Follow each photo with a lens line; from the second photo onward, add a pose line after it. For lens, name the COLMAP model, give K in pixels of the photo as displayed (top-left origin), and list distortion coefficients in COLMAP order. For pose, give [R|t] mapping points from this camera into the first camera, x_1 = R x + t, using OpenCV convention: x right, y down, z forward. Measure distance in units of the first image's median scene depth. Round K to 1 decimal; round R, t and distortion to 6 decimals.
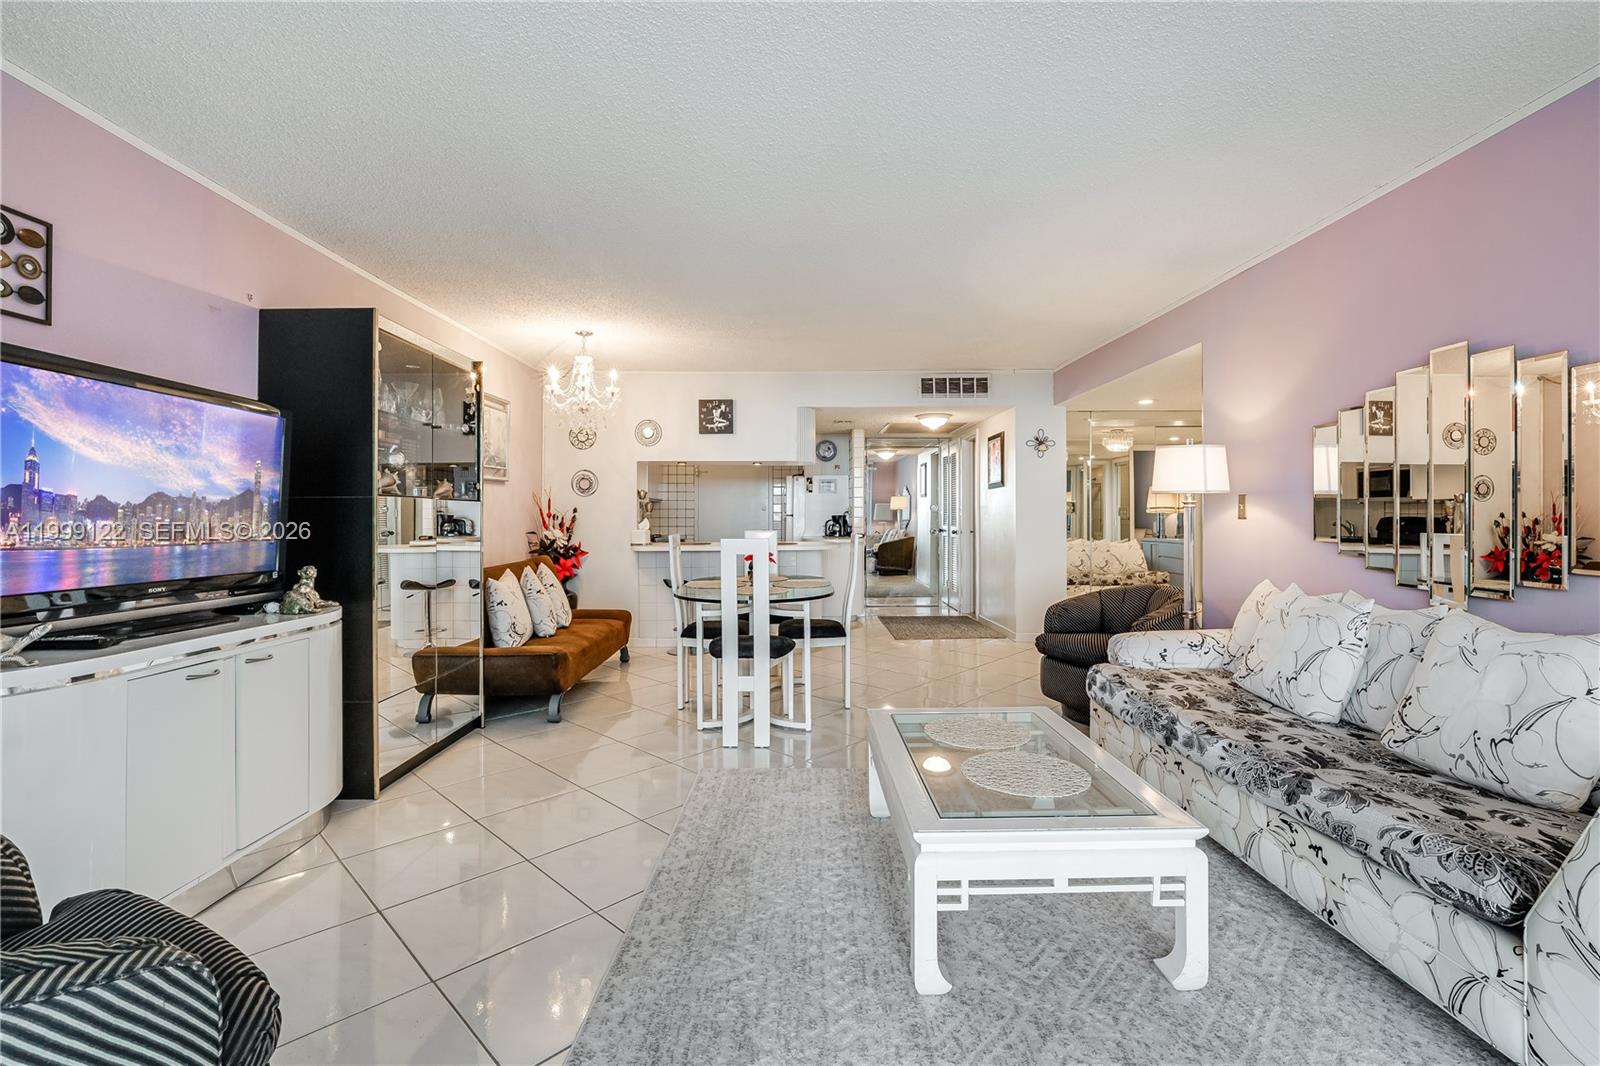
lens RADIAL K [[697.0, 0, 800.4], [0, 697.0, 509.9], [0, 0, 1]] dist [-0.015120, 0.000380]
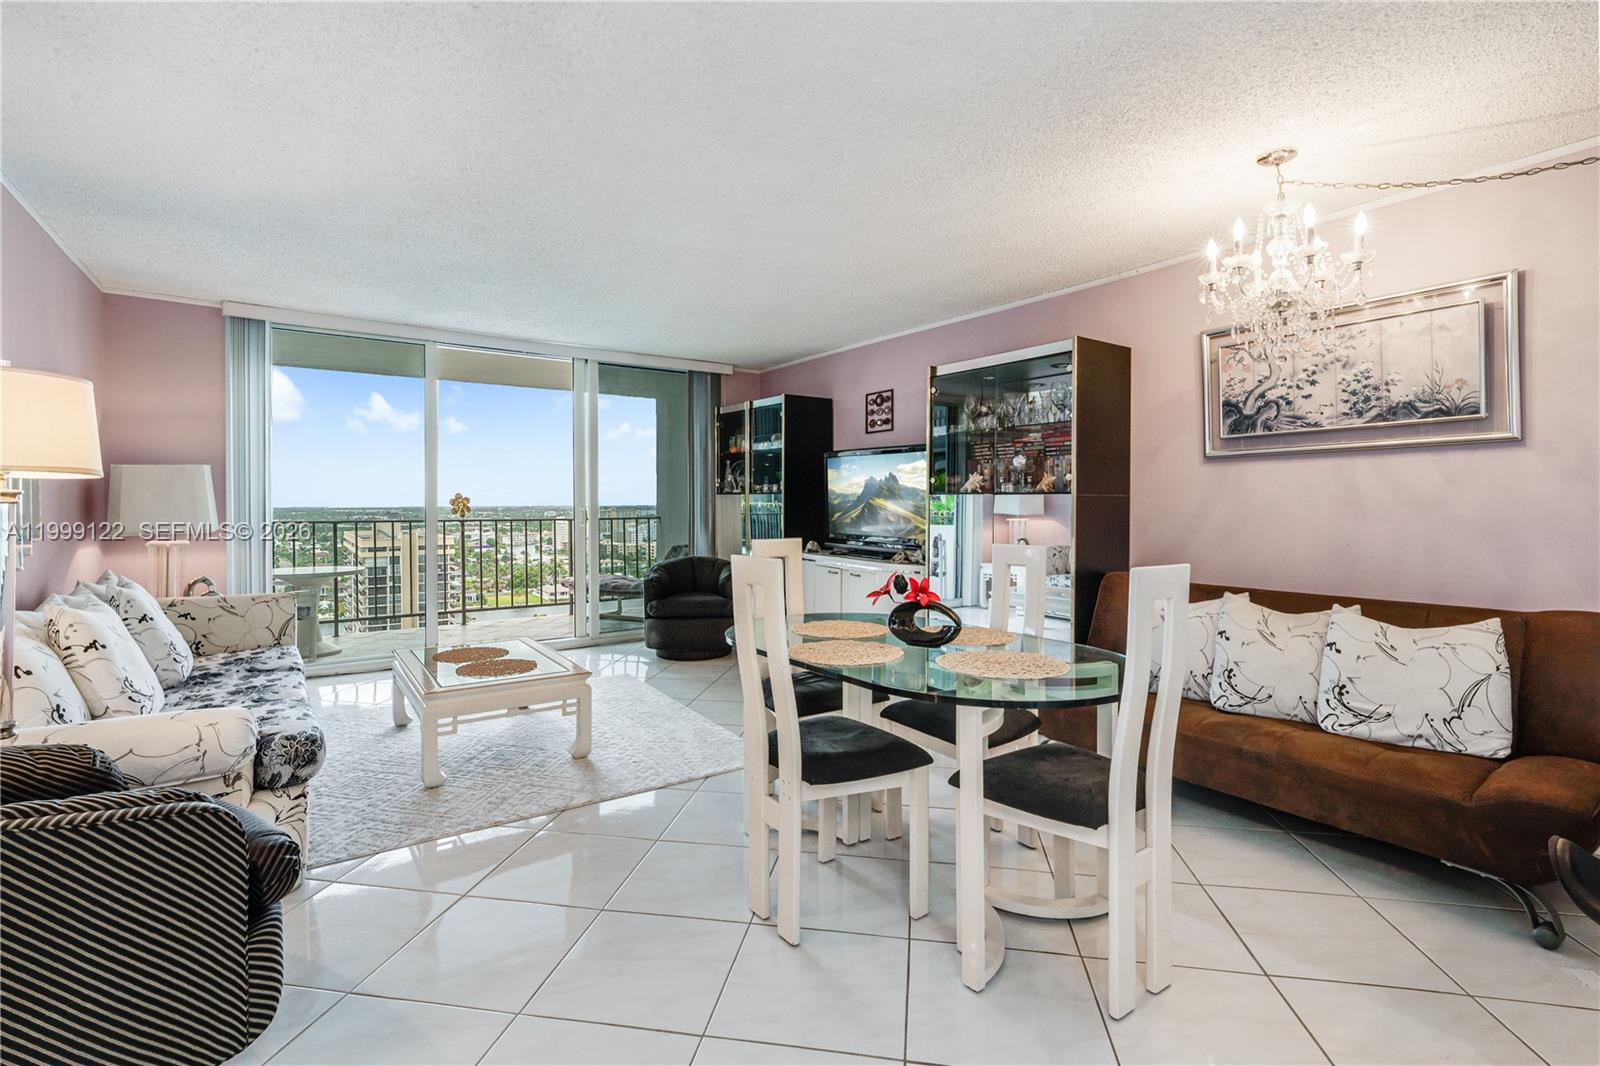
lens RADIAL K [[730.6, 0, 798.6], [0, 730.6, 509.0], [0, 0, 1]] dist [-0.012330, 0.005168]
pose [[-0.817388, 0.005195, -0.576065, 0.226394], [0.005584, 0.999984, 0.001094, 0.002134], [0.576061, -0.002322, -0.817403, 0.977160]]
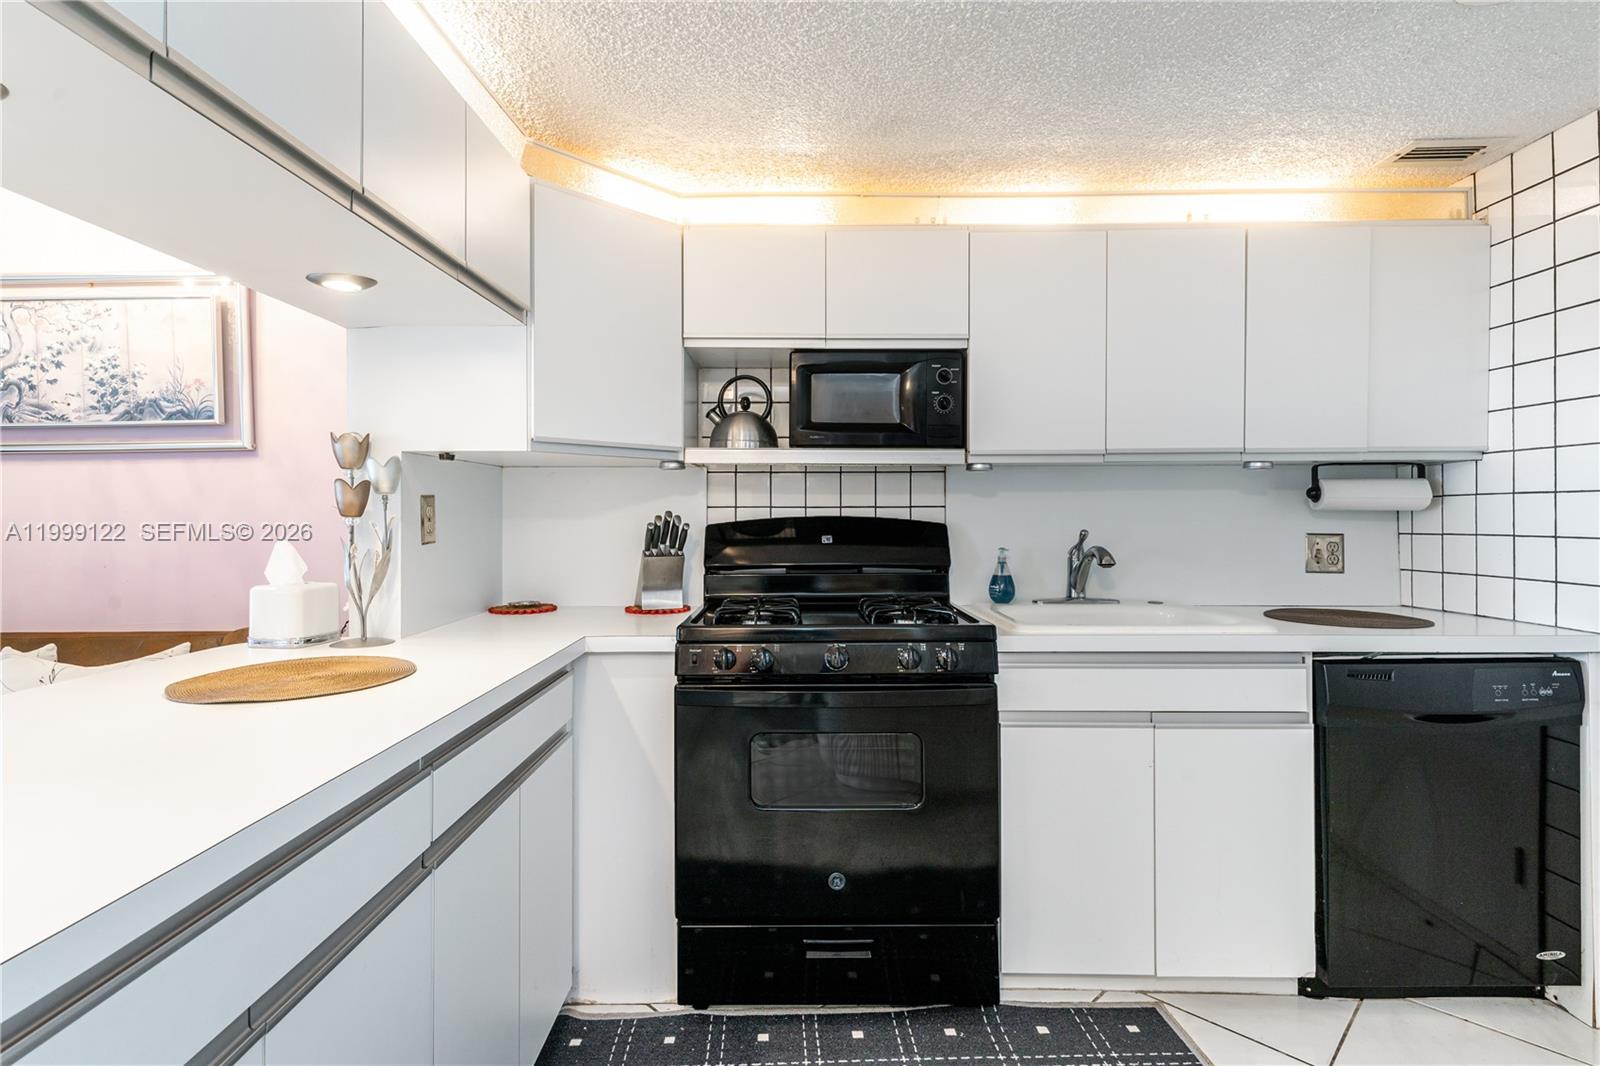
lens RADIAL K [[777.7, 0, 789.7], [0, 777.7, 515.3], [0, 0, 1]] dist [-0.002491, 0.001852]
pose [[-0.018324, 0.000866, -0.999832, 0.061509], [0.011705, 0.999931, 0.000651, 0.004144], [0.999764, -0.011691, -0.018333, 1.182138]]
